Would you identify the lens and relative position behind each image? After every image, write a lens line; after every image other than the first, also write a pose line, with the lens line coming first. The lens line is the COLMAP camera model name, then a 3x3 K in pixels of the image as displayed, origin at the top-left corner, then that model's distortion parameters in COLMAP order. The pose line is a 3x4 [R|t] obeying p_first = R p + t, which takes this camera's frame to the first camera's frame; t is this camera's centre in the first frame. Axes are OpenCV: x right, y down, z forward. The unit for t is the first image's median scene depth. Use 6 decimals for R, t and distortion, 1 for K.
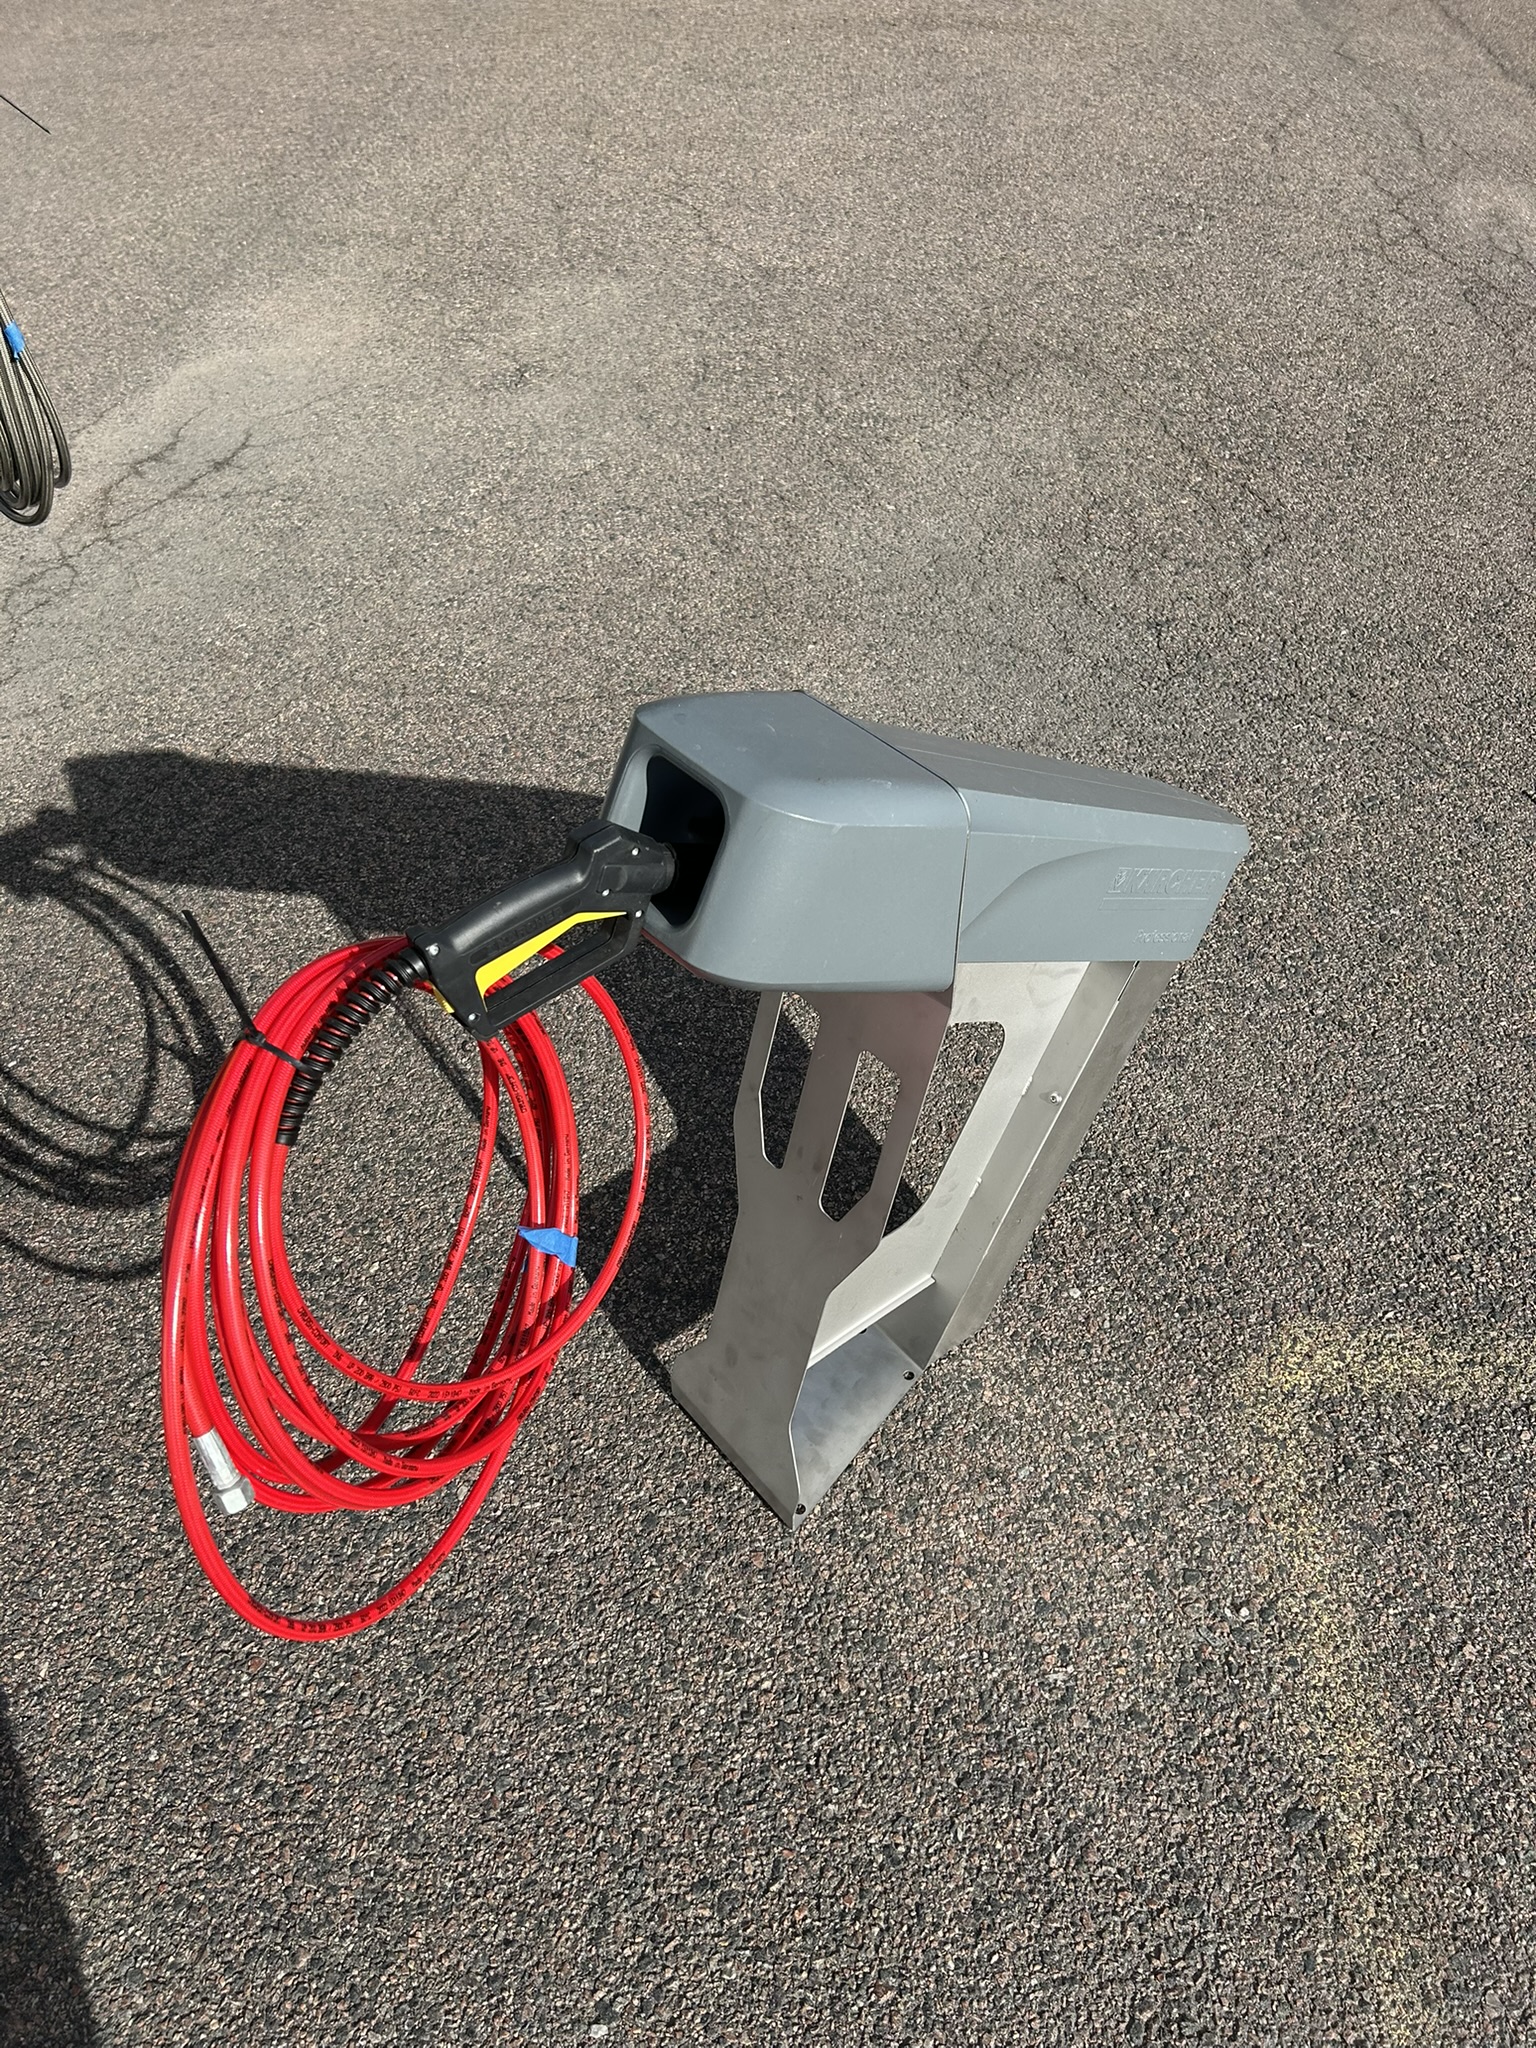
lens RADIAL K [[1529.3, 0, 756.5], [0, 1529.3, 1051.1], [0, 0, 1]] dist [0.041922, -0.050405]
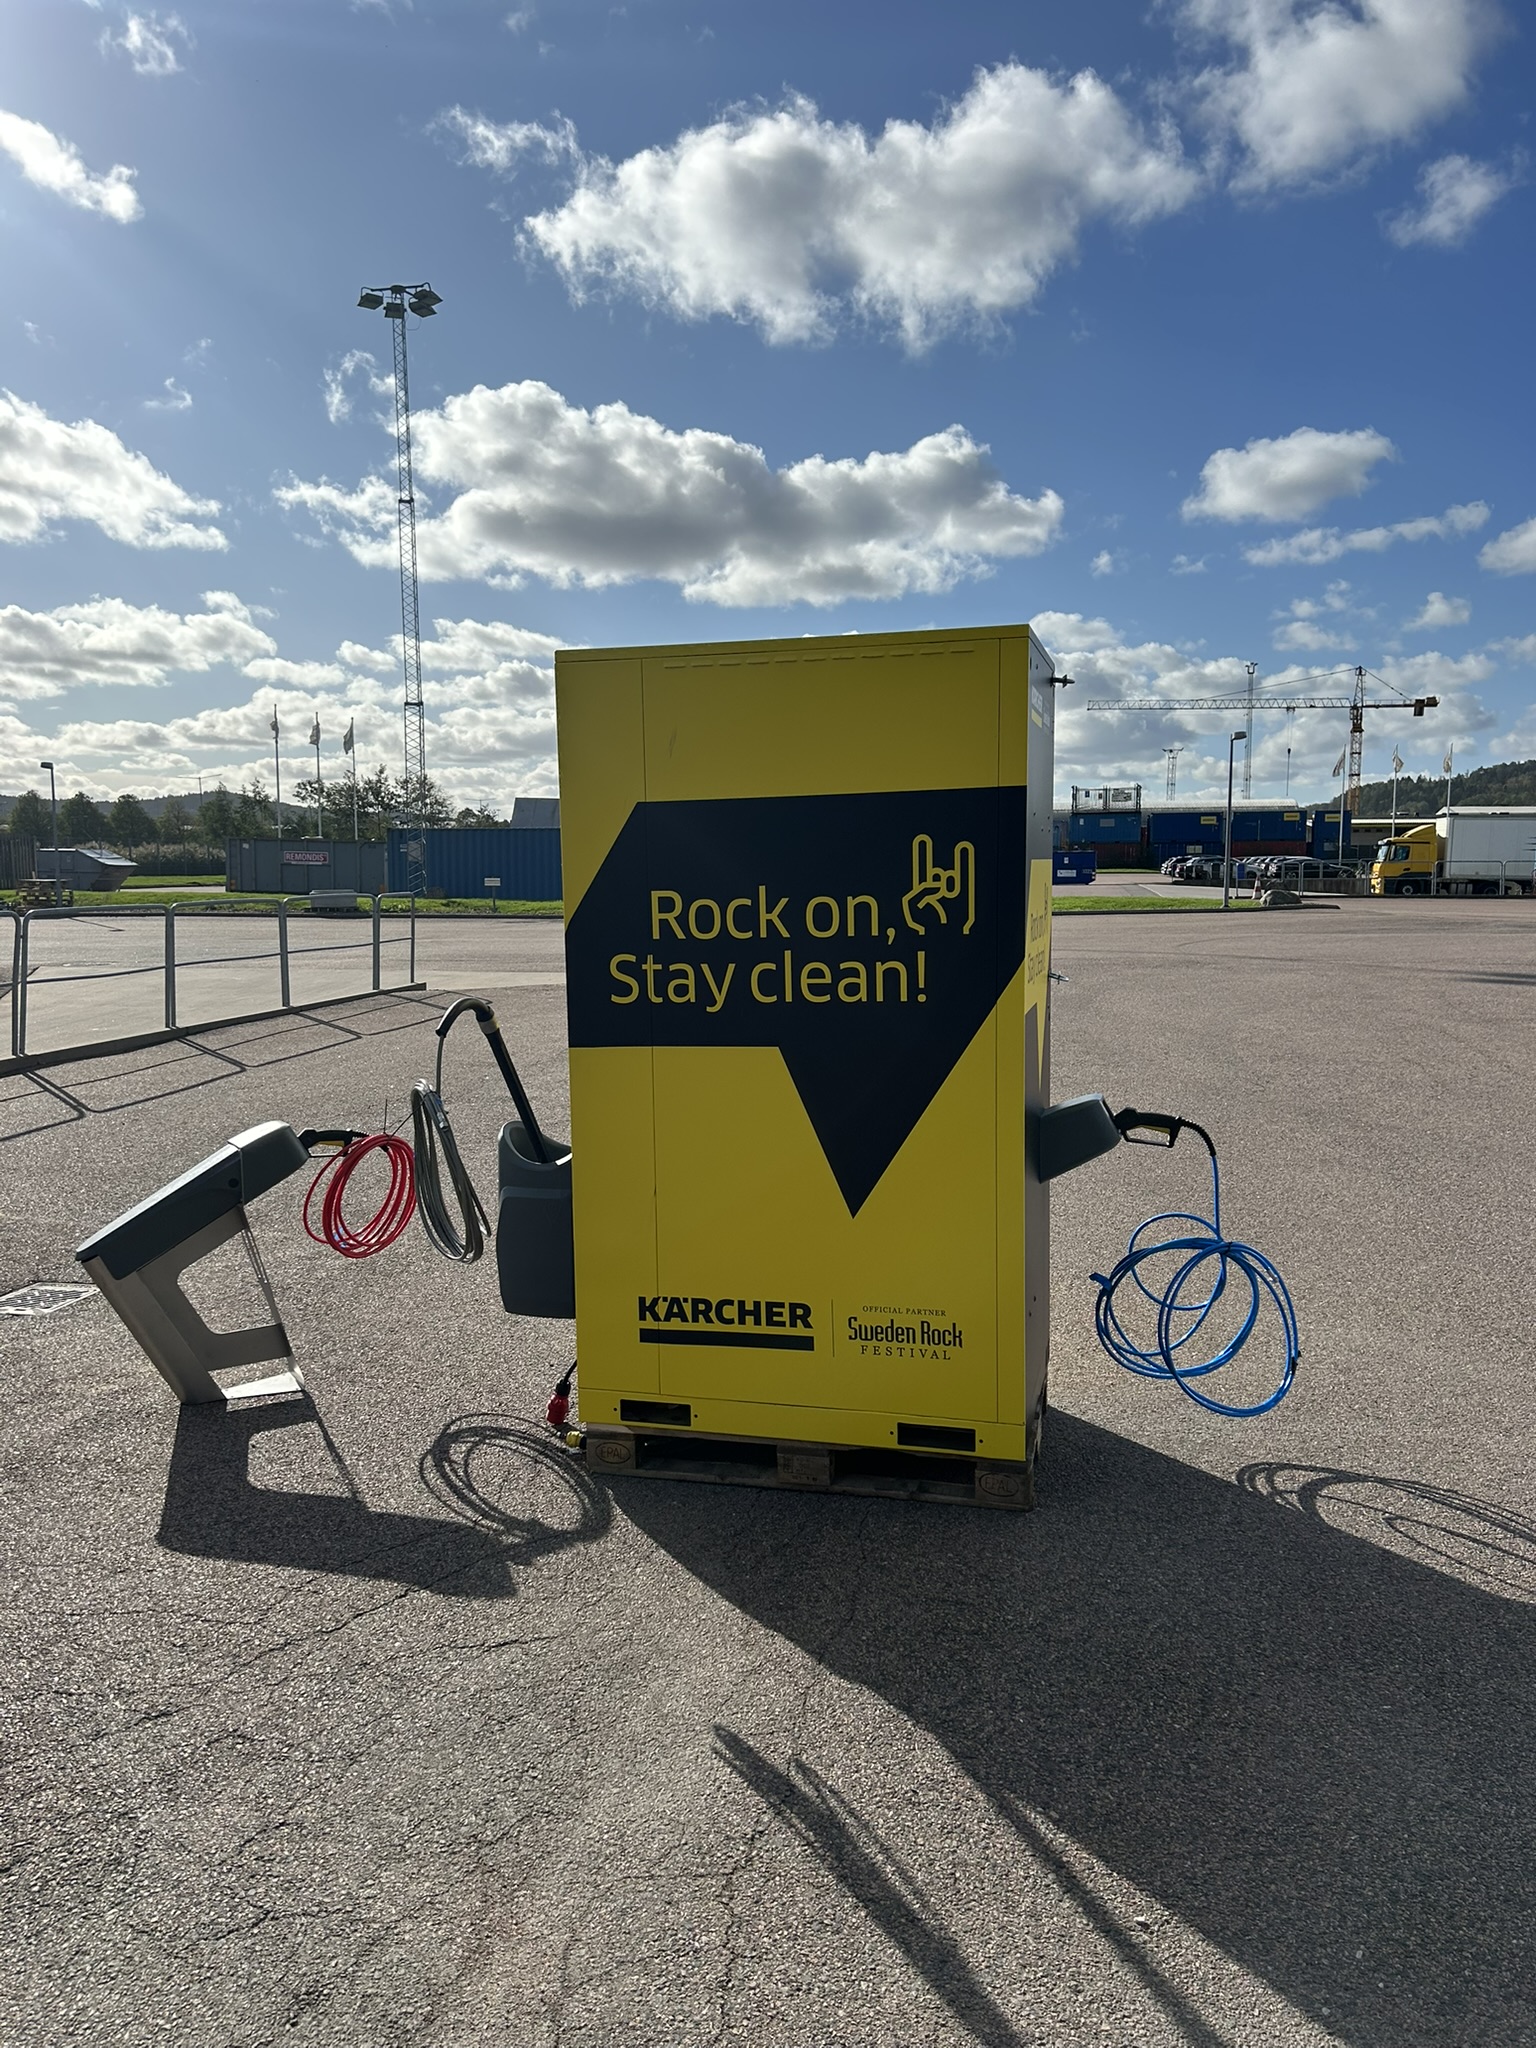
lens RADIAL K [[1568.3, 0, 769.6], [0, 1568.3, 1029.2], [0, 0, 1]] dist [0.037241, -0.053534]
pose [[-0.990548, 0.021812, 0.135423, -0.940456], [0.117525, 0.644062, 0.755891, -1.661089], [-0.070733, 0.764662, -0.640538, 1.609725]]
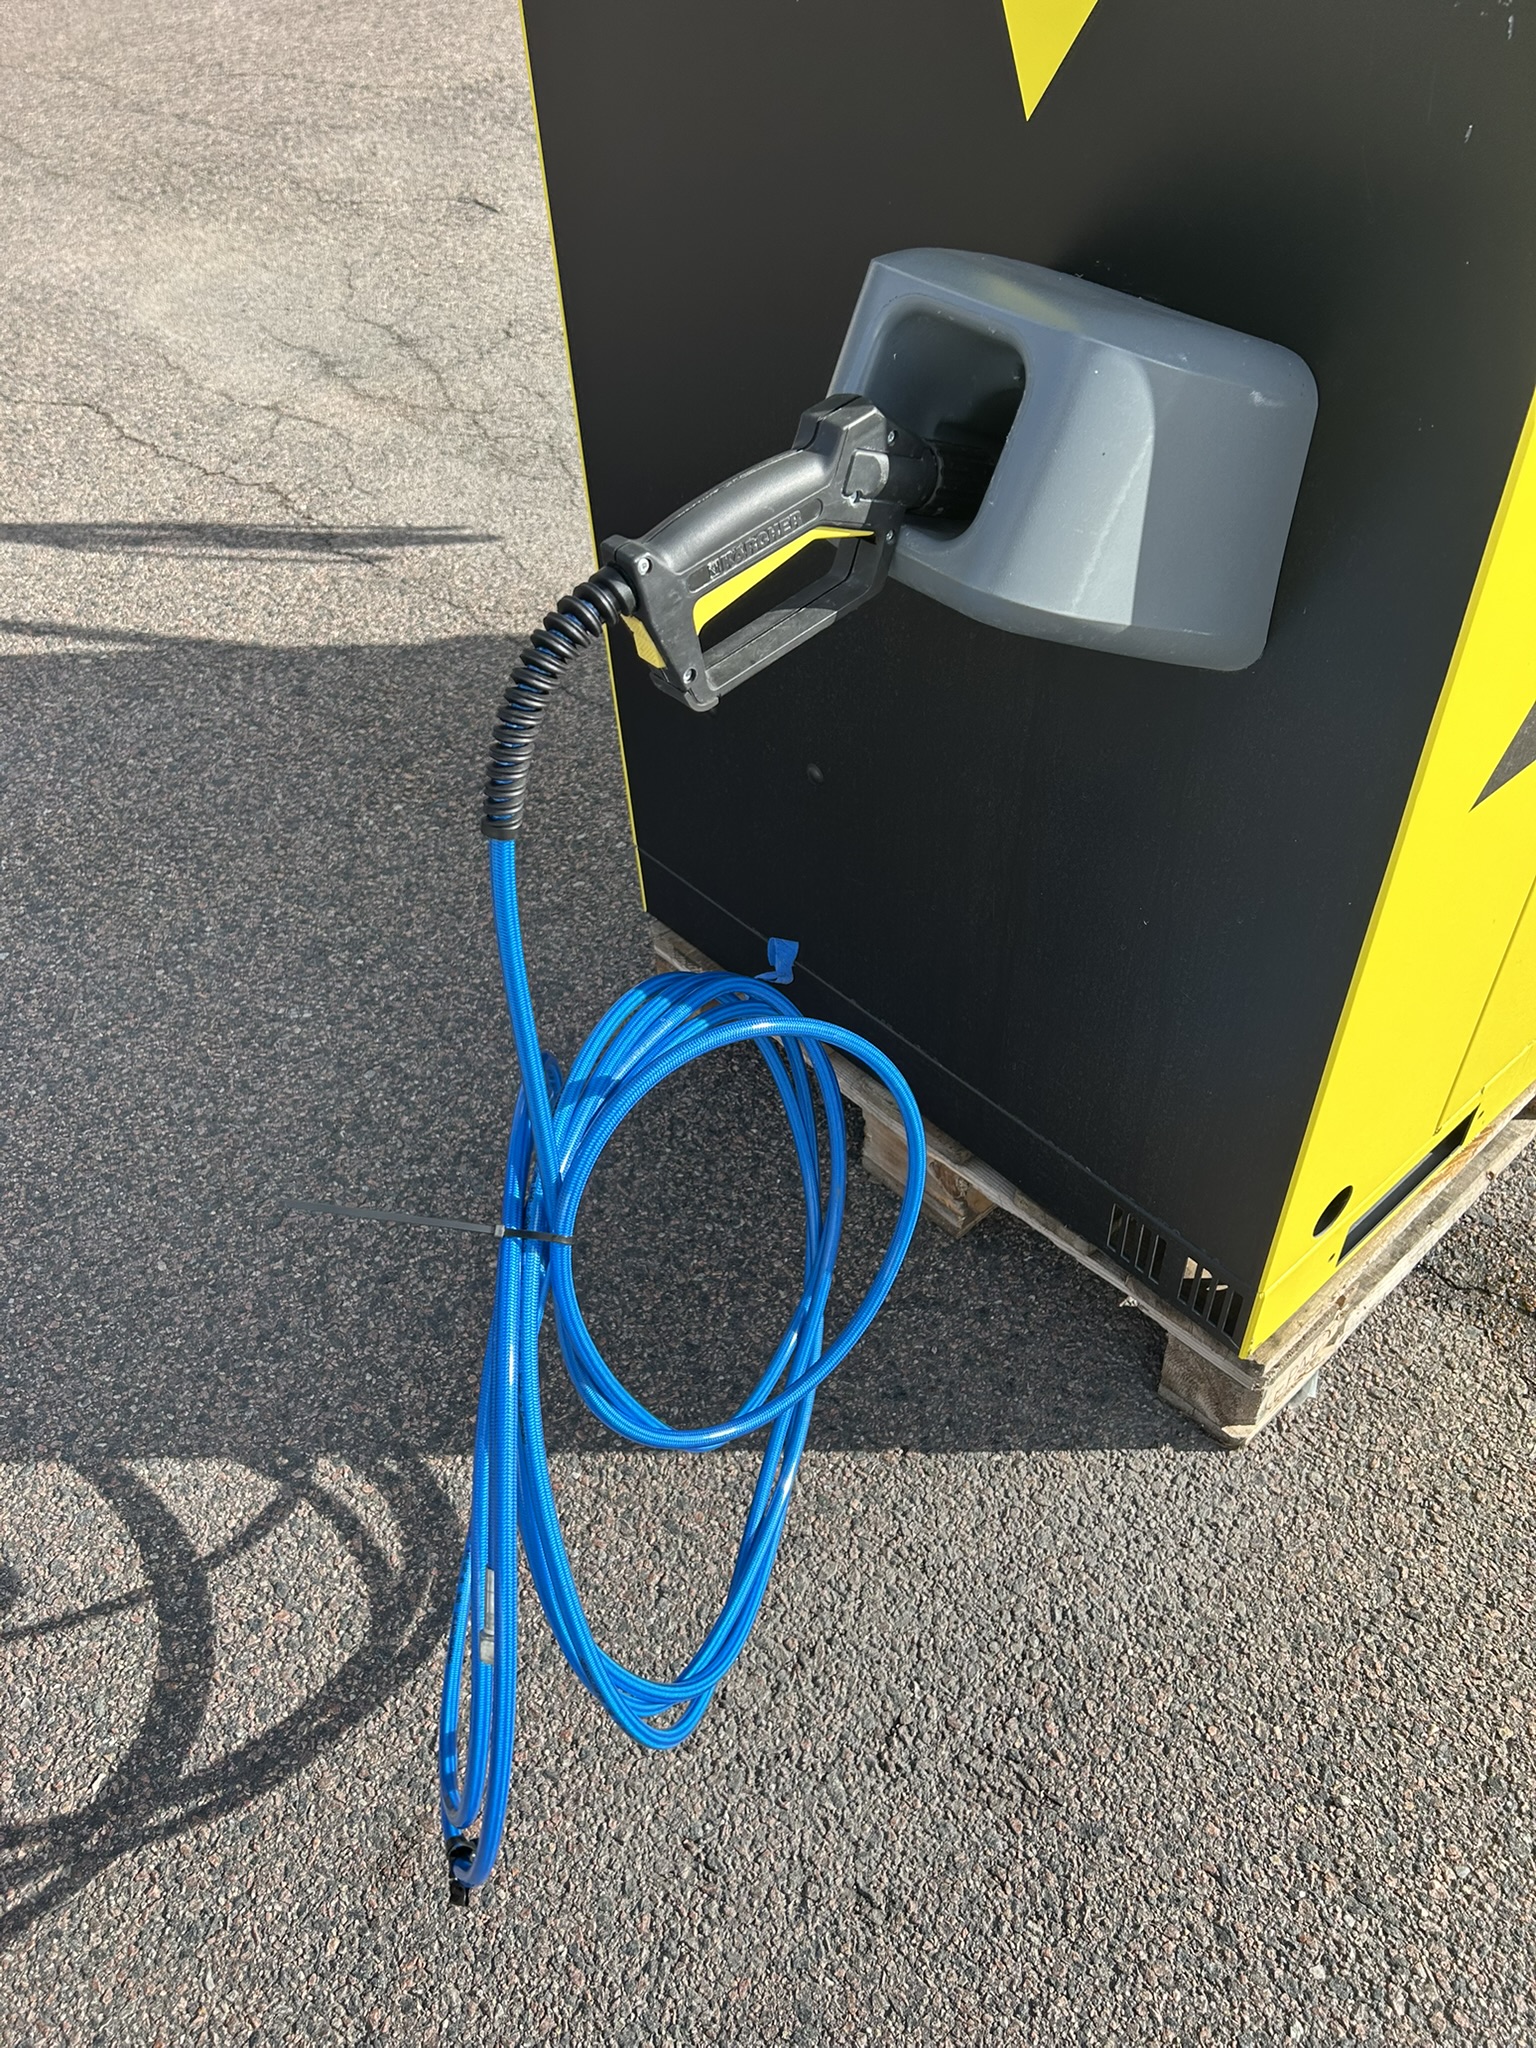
lens RADIAL K [[1568.3, 0, 769.6], [0, 1568.3, 1029.2], [0, 0, 1]] dist [0.037241, -0.053534]
pose [[0.664398, -0.538500, 0.518259, -1.338280], [0.533416, 0.827371, 0.175855, -0.137190], [-0.523490, 0.159610, 0.836948, 0.247223]]
